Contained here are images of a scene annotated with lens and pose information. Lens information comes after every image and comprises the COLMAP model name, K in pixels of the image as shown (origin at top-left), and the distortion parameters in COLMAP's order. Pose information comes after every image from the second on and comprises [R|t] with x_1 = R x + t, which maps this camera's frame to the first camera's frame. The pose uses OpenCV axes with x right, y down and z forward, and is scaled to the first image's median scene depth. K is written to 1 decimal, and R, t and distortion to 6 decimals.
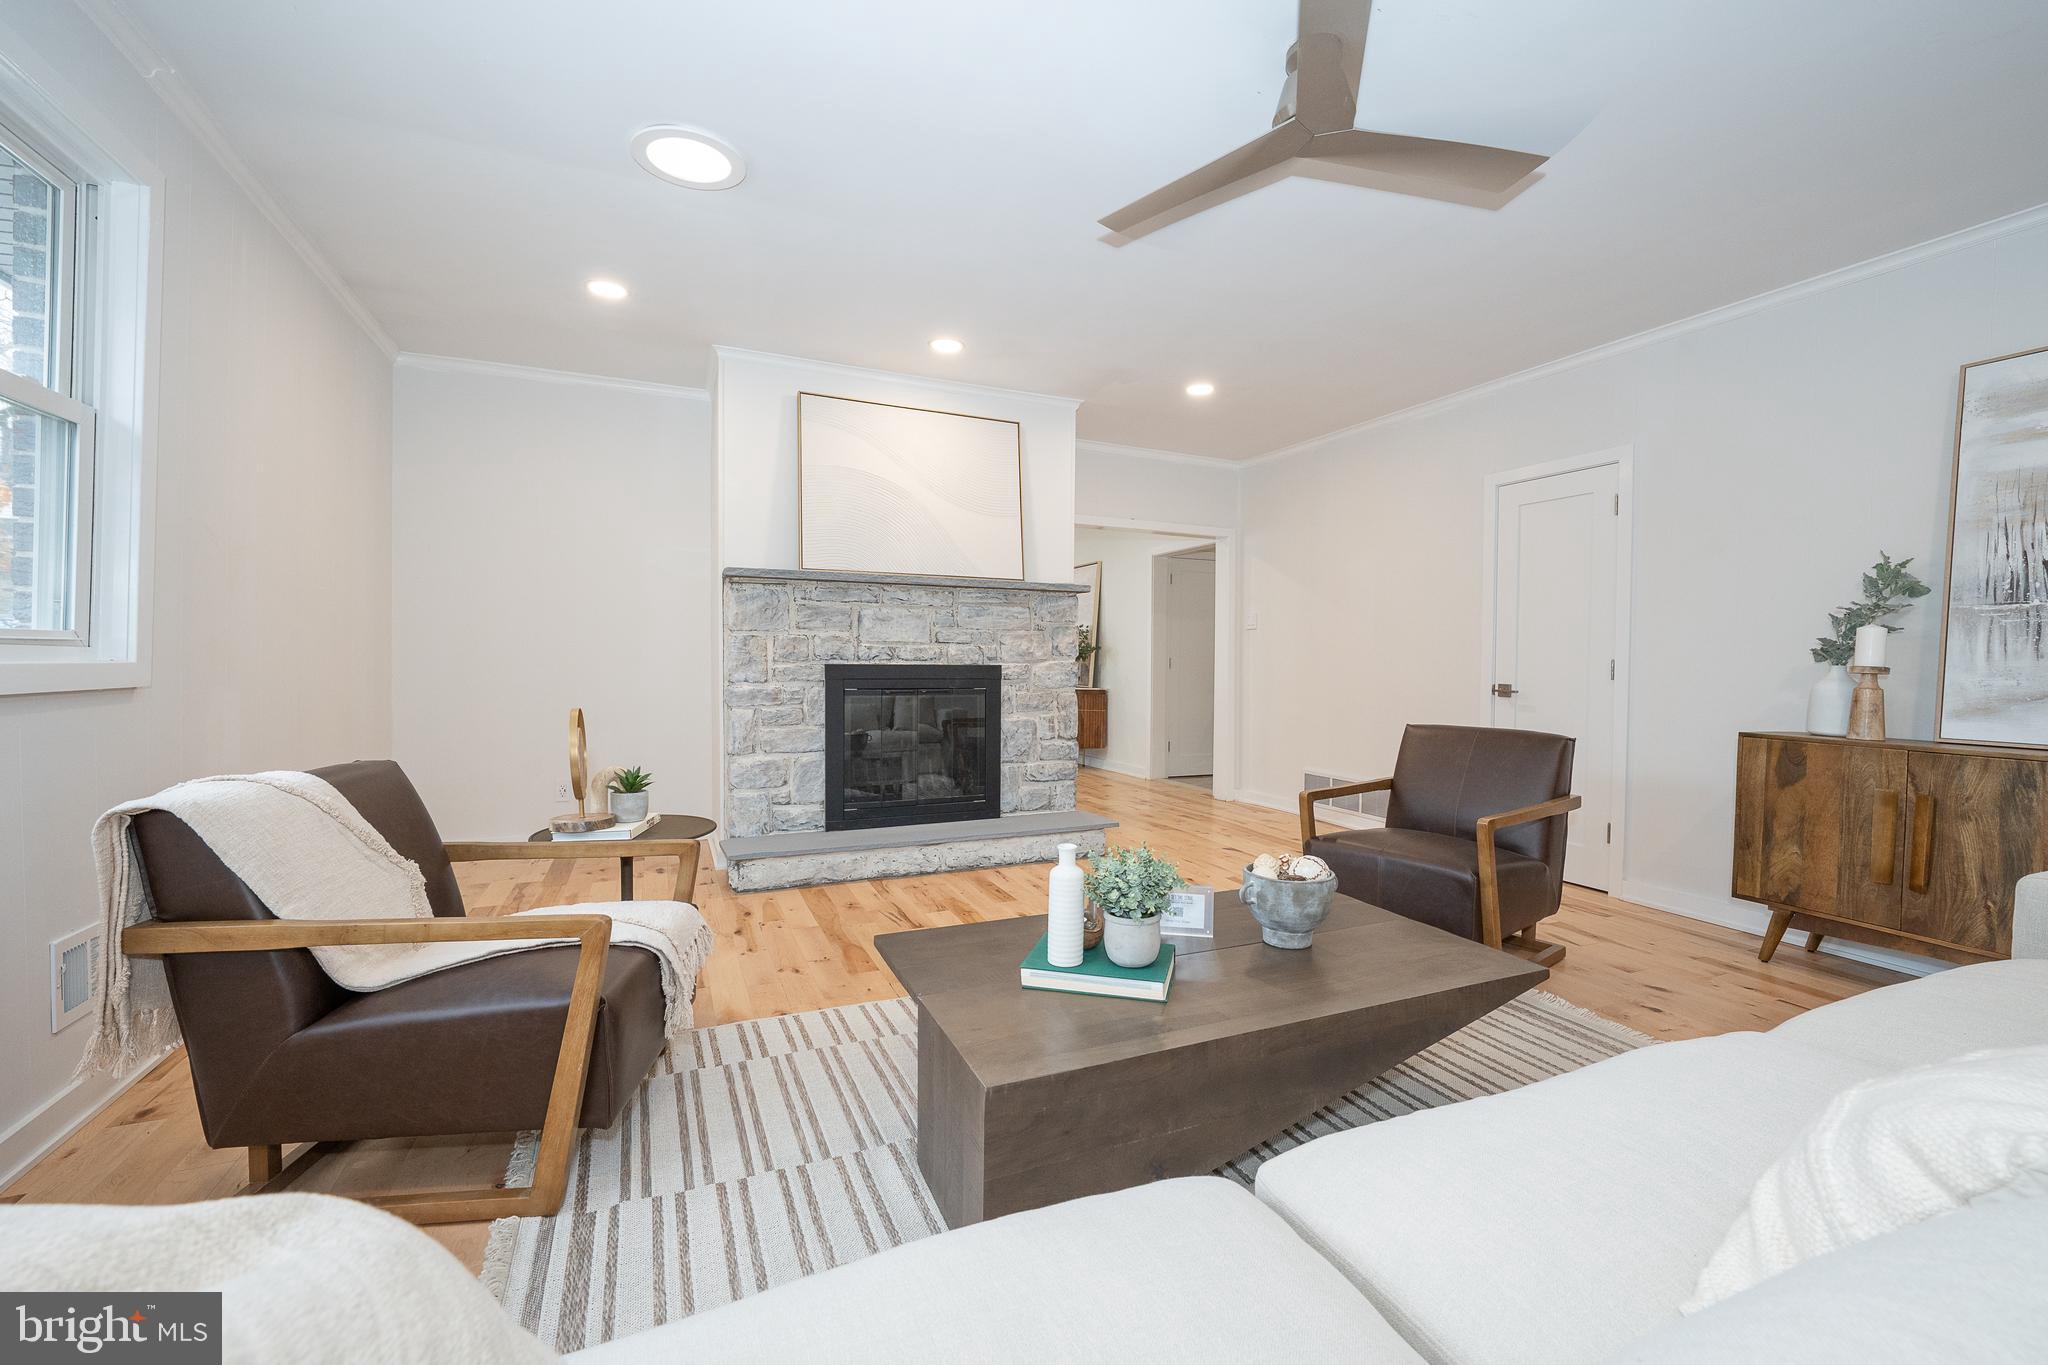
lens RADIAL K [[856.6, 0, 1028.2], [0, 856.6, 674.5], [0, 0, 1]] dist [-0.004945, -0.000212]
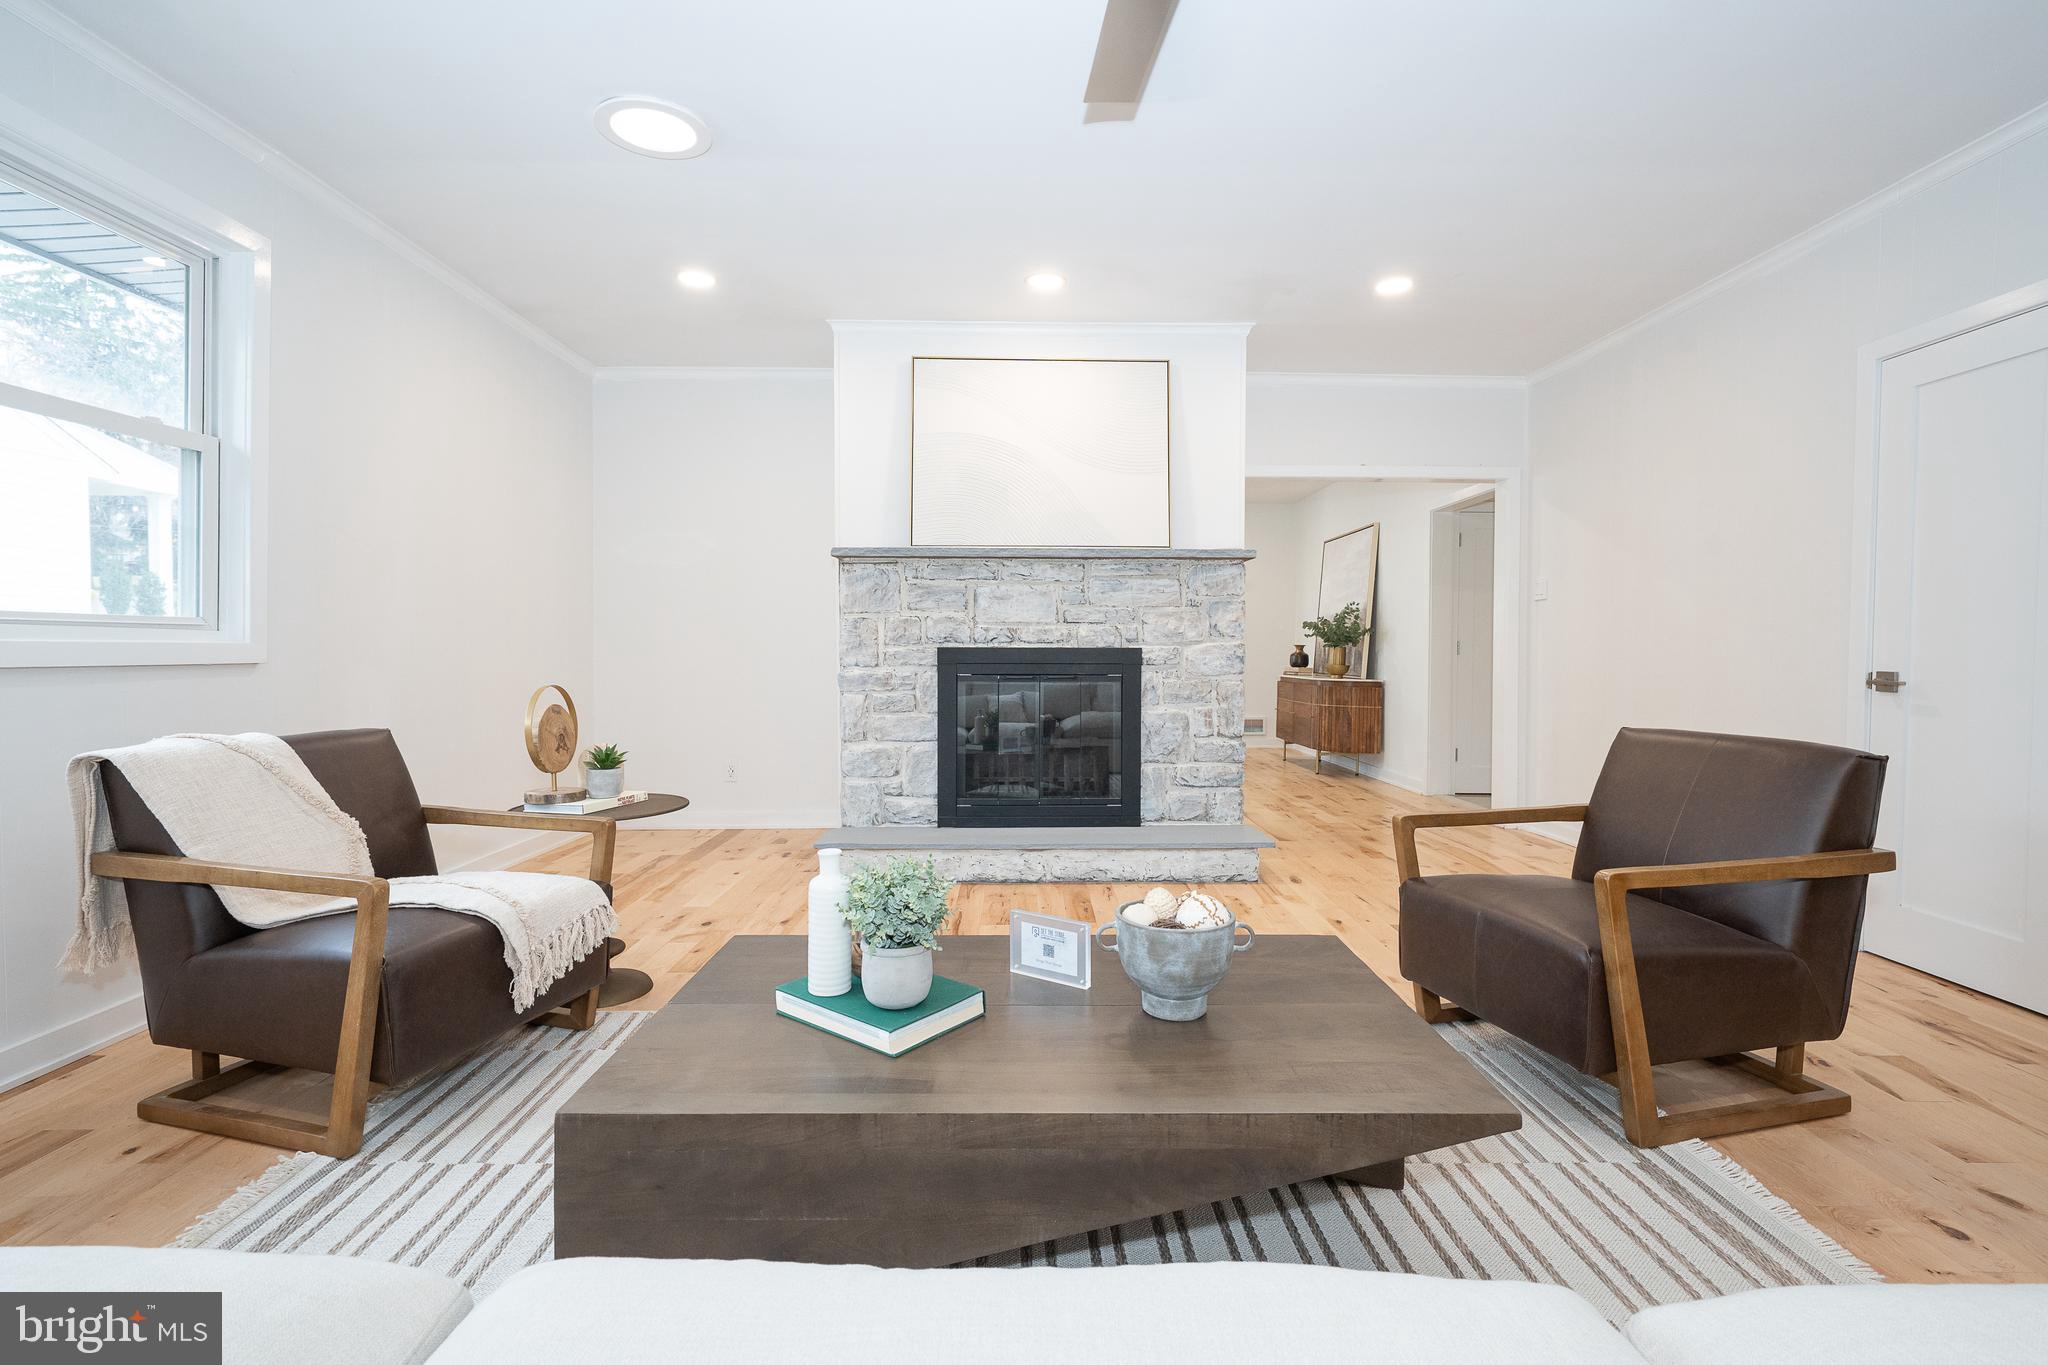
lens RADIAL K [[936.9, 0, 1011.6], [0, 936.9, 669.7], [0, 0, 1]] dist [-0.002769, 0.002314]
pose [[0.915105, 0.002722, -0.403207, 0.305714], [-0.001539, 0.999994, 0.003257, 0.010956], [0.403214, -0.002360, 0.915103, 0.127282]]
